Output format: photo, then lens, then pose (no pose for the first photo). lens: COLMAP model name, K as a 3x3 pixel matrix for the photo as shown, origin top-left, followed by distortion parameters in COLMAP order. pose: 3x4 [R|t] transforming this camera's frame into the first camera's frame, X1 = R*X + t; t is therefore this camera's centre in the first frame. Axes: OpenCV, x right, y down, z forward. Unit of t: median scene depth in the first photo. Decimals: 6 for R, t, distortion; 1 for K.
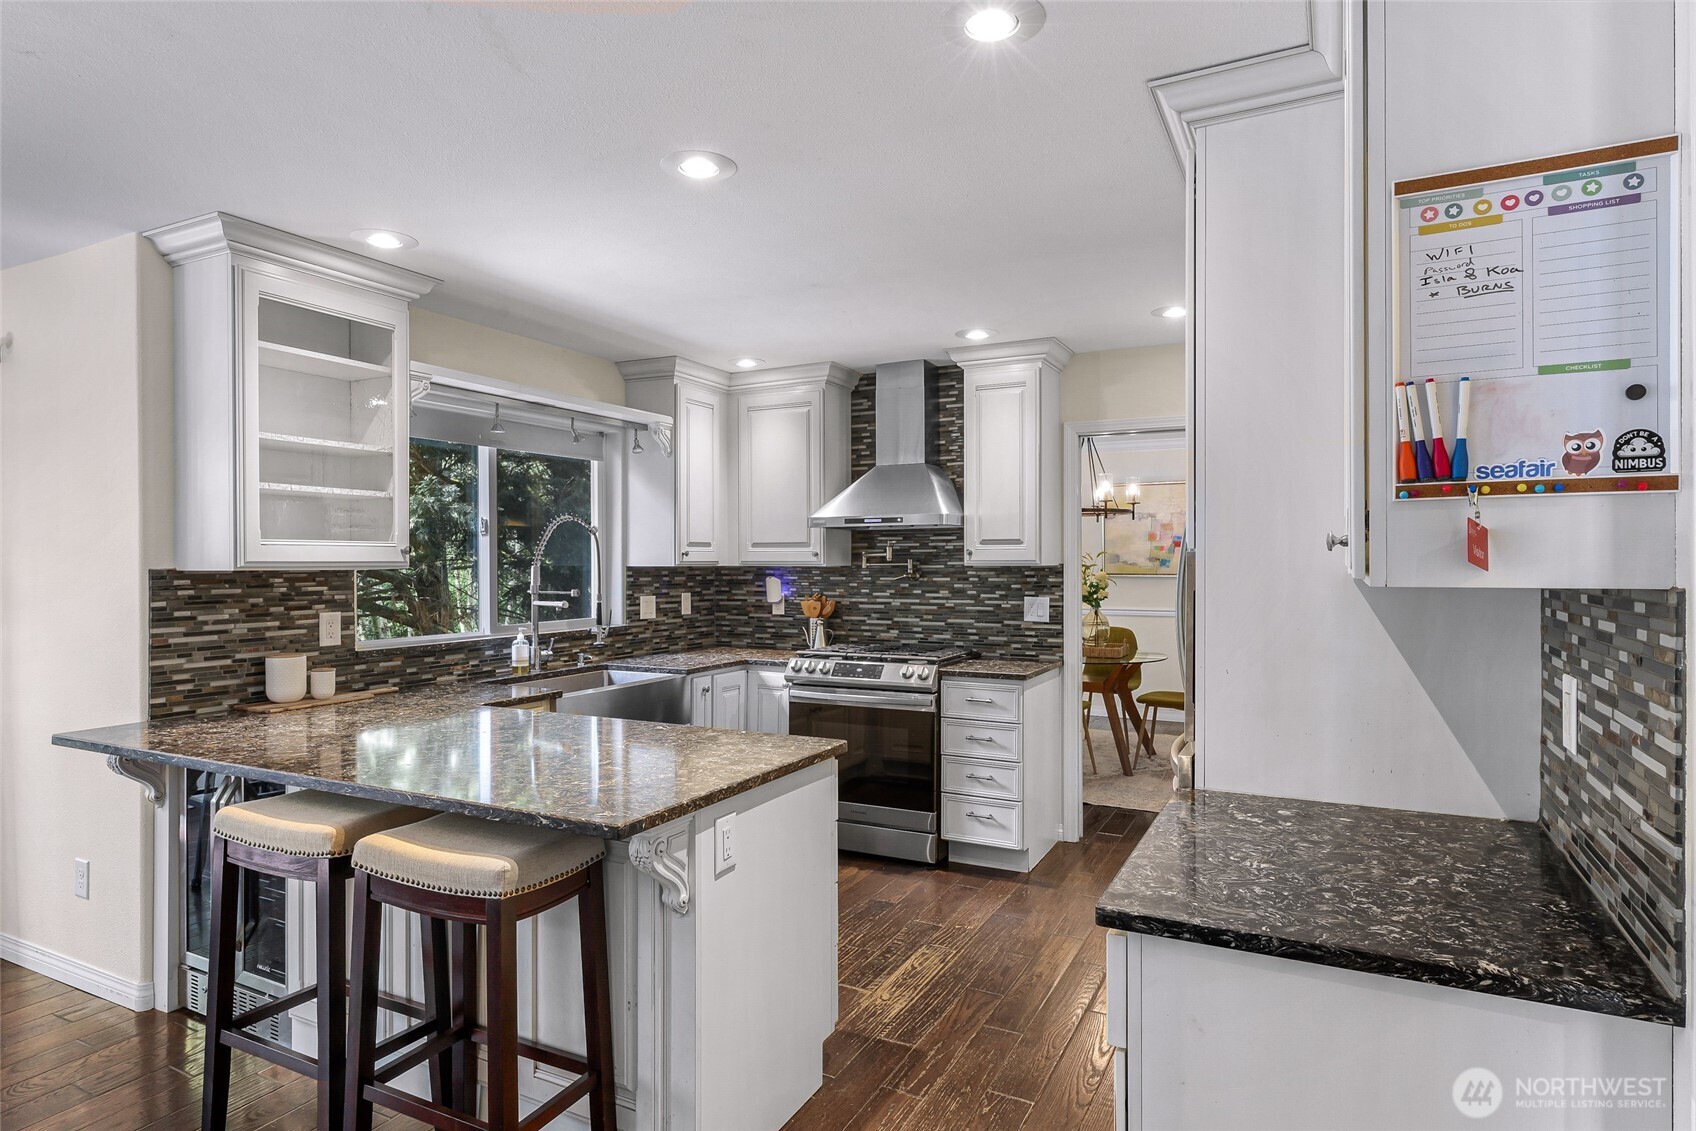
lens RADIAL K [[932.9, 0, 798.2], [0, 932.9, 568.5], [0, 0, 1]] dist [0.000535, -0.000211]
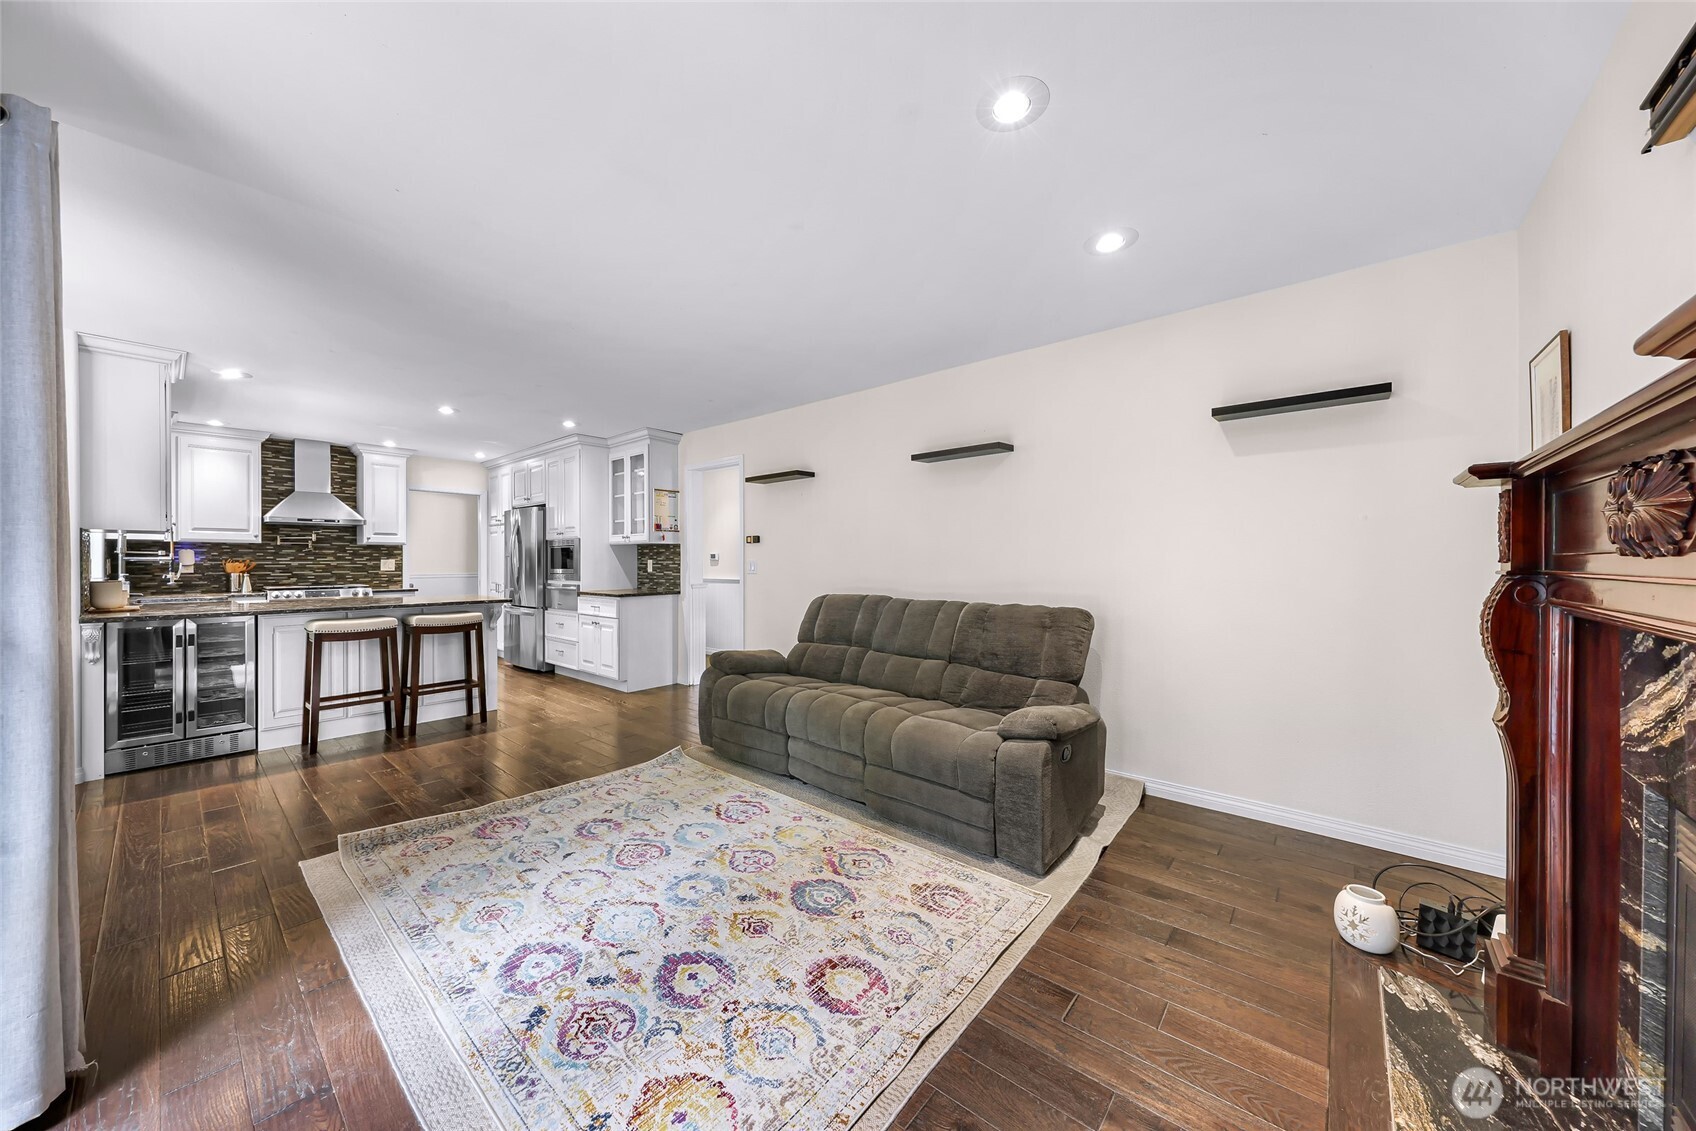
lens RADIAL K [[591.5, 0, 848.0], [0, 591.5, 565.5], [0, 0, 1]] dist [0.000684, -0.000110]
pose [[0.192076, -0.005288, 0.981366, -0.928971], [0.008034, 0.999960, 0.003816, 0.048488], [-0.981347, 0.007151, 0.192111, -0.355140]]
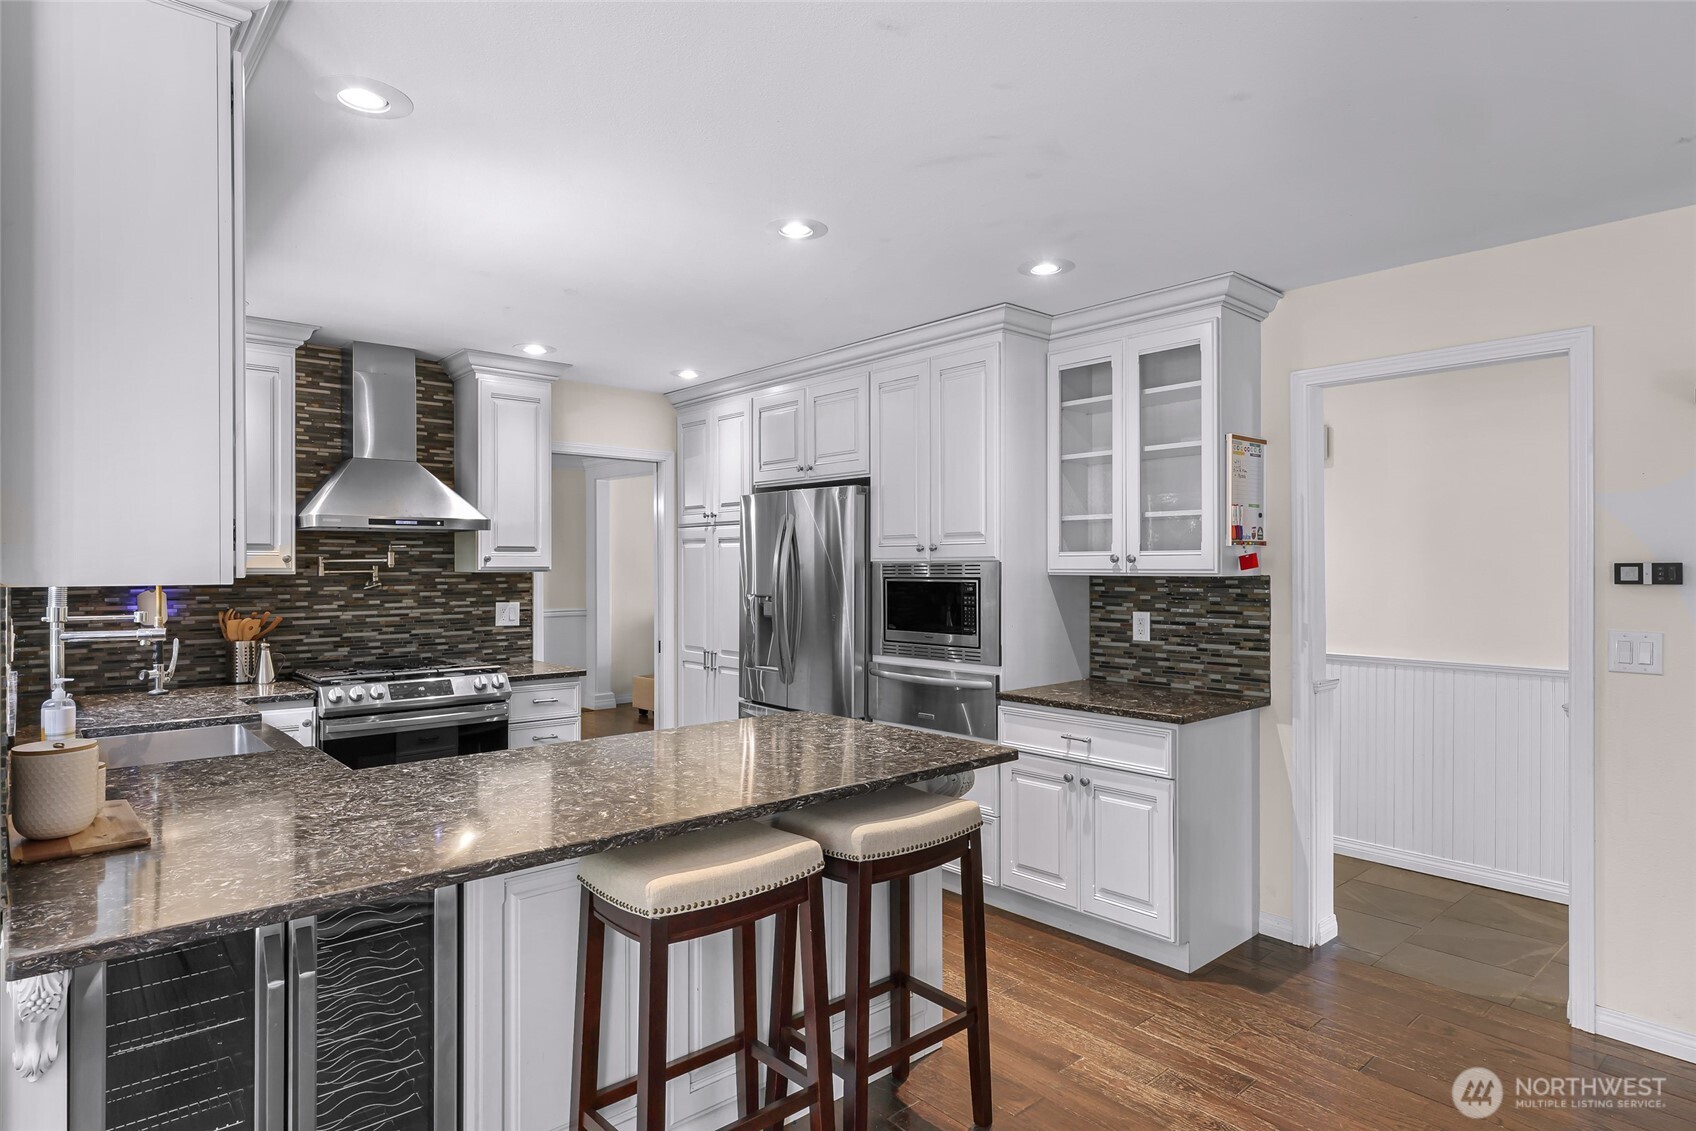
lens RADIAL K [[950.7, 0, 848.0], [0, 950.7, 565.5], [0, 0, 1]] dist [0.011244, 0.000379]
pose [[0.330168, 0.002002, 0.943920, -0.627474], [0.008118, 0.999955, -0.004961, -0.002067], [-0.943887, 0.009301, 0.330137, 0.291050]]
